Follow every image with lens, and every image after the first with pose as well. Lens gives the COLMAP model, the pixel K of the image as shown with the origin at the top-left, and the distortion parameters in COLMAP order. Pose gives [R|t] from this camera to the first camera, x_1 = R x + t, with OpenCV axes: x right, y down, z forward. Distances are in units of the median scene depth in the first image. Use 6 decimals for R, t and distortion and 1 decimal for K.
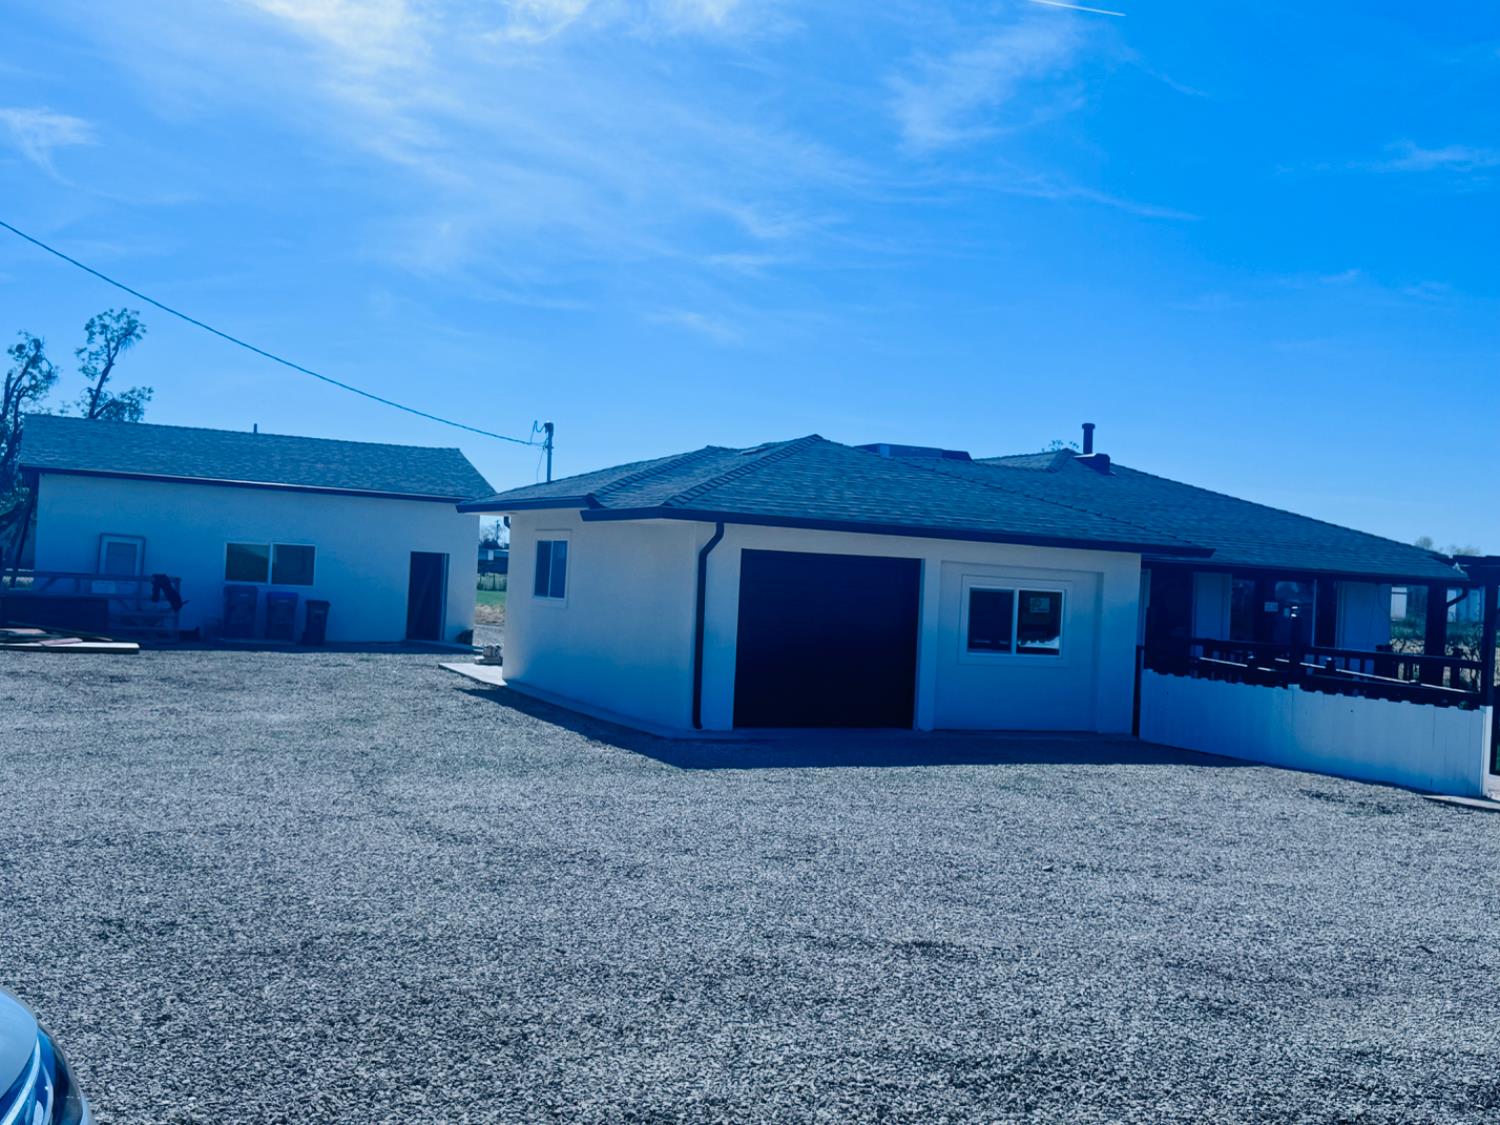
lens RADIAL K [[1507.6, 0, 745.2], [0, 1507.6, 555.4], [0, 0, 1]] dist [0.180705, -0.388057]
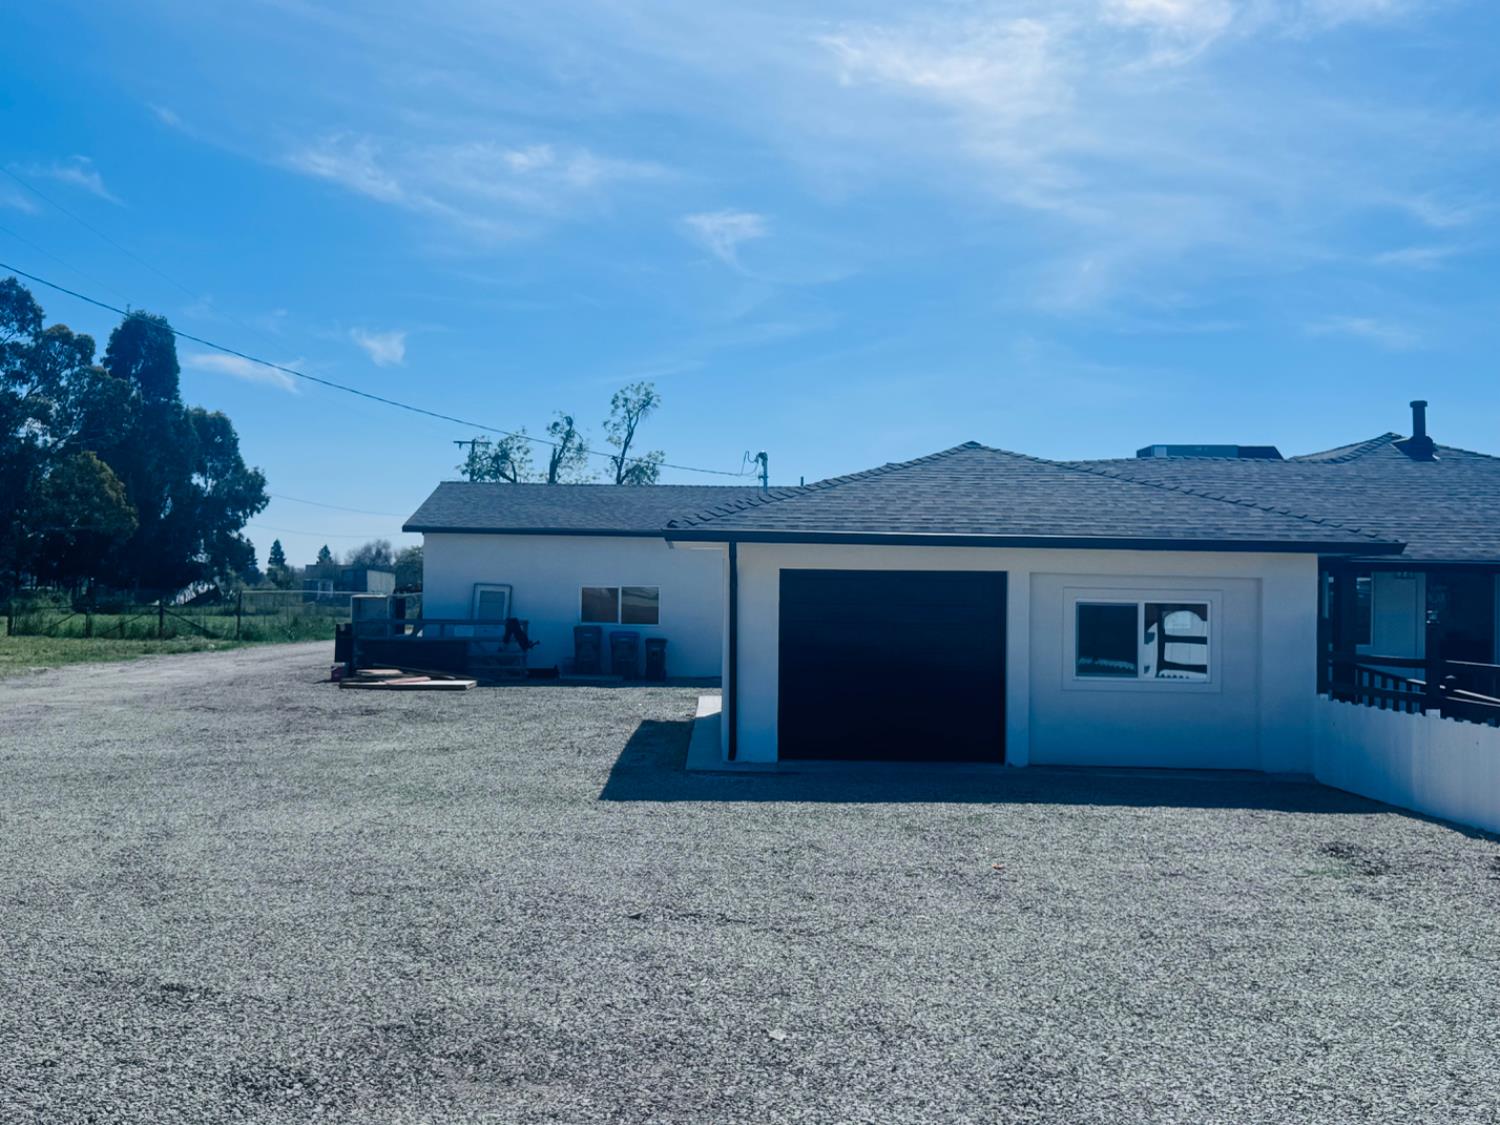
lens RADIAL K [[1517.5, 0, 763.0], [0, 1517.5, 565.1], [0, 0, 1]] dist [0.117433, -0.268566]
pose [[0.899417, -0.047043, -0.434552, 0.146387], [0.037804, 0.998838, -0.029885, 0.007724], [0.435453, 0.010451, 0.900151, 0.052535]]
